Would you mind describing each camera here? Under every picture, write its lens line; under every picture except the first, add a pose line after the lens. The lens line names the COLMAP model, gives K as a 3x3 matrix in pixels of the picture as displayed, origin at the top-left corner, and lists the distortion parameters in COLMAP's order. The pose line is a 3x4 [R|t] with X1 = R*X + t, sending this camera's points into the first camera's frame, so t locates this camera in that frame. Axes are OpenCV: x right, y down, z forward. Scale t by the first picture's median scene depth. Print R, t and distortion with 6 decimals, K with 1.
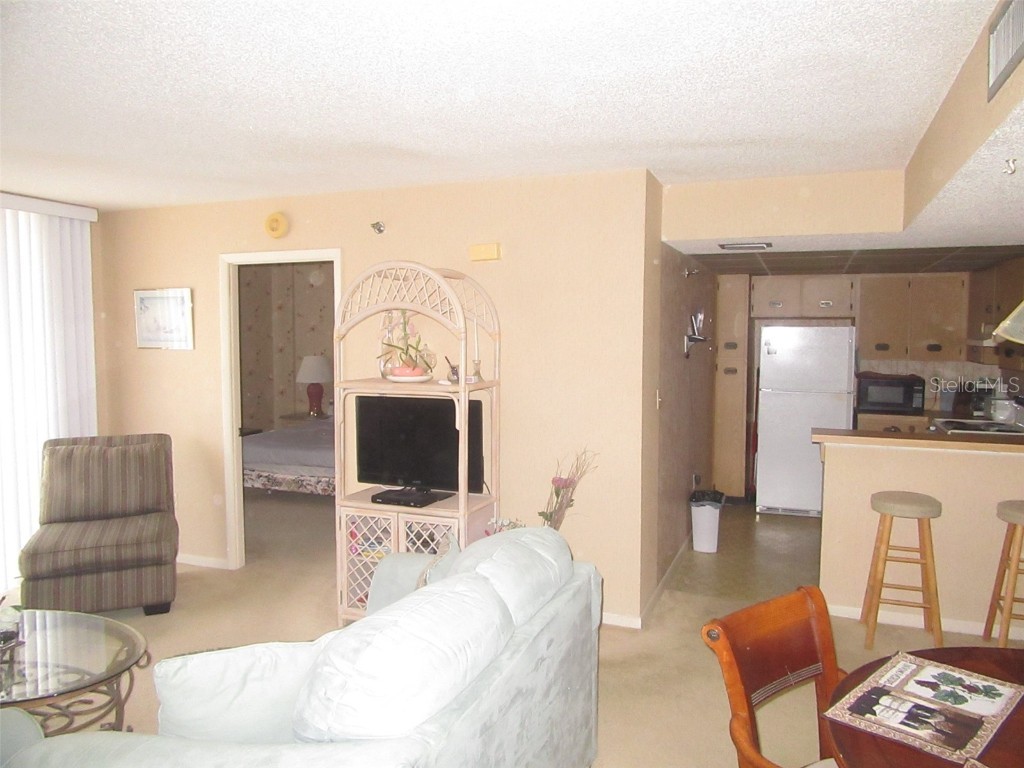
lens RADIAL K [[764.3, 0, 510.7], [0, 764.3, 383.9], [0, 0, 1]] dist [-0.003062, -0.000458]
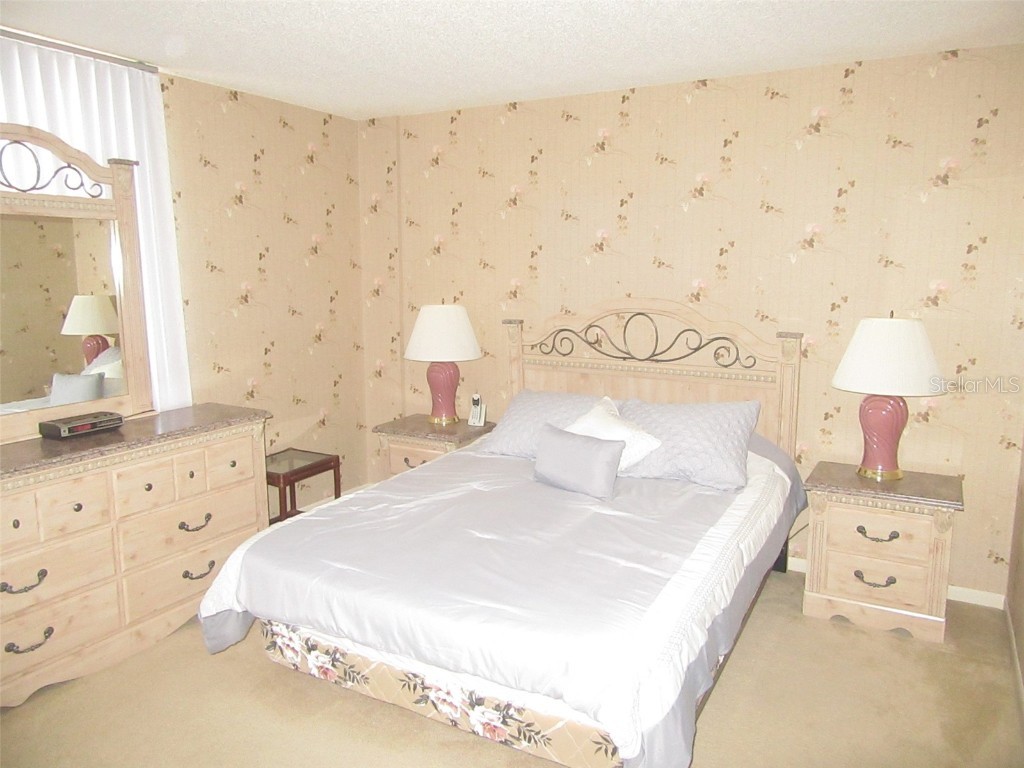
lens RADIAL K [[764.3, 0, 512.1], [0, 764.3, 384.8], [0, 0, 1]] dist [-0.003062, -0.000458]
pose [[0.990827, 0.015664, -0.134224, -0.144725], [-0.004198, 0.996348, 0.085287, -0.026506], [0.135070, -0.083941, 0.987274, 0.514692]]
